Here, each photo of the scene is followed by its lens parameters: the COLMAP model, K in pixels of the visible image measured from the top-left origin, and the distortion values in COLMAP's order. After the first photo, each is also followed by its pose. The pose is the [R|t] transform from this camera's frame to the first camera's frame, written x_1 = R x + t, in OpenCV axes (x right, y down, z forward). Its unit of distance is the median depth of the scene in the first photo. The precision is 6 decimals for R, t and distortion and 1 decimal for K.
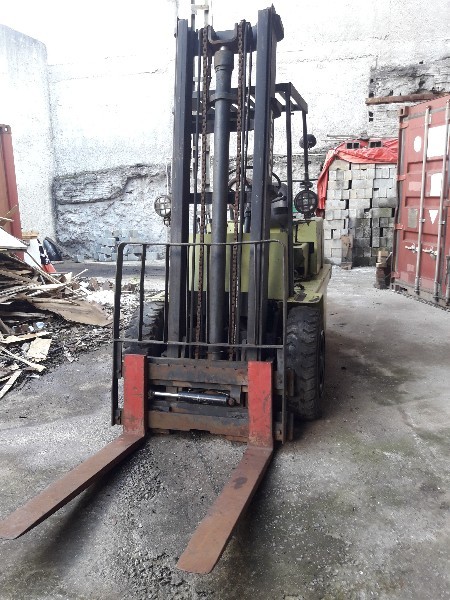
lens RADIAL K [[497.6, 0, 222.8], [0, 497.6, 300.6], [0, 0, 1]] dist [0.098620, -0.165388]
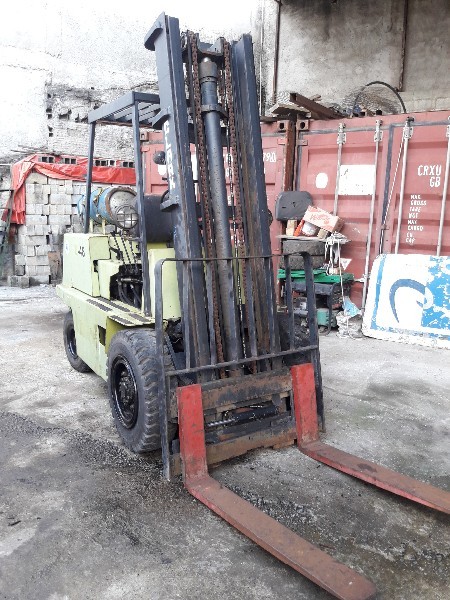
lens RADIAL K [[497.6, 0, 222.8], [0, 497.6, 300.6], [0, 0, 1]] dist [0.098620, -0.165388]
pose [[0.676543, -0.098018, 0.729851, -0.243385], [0.122247, 0.992299, 0.019946, -0.016861], [-0.726186, 0.075728, 0.683315, 0.112715]]
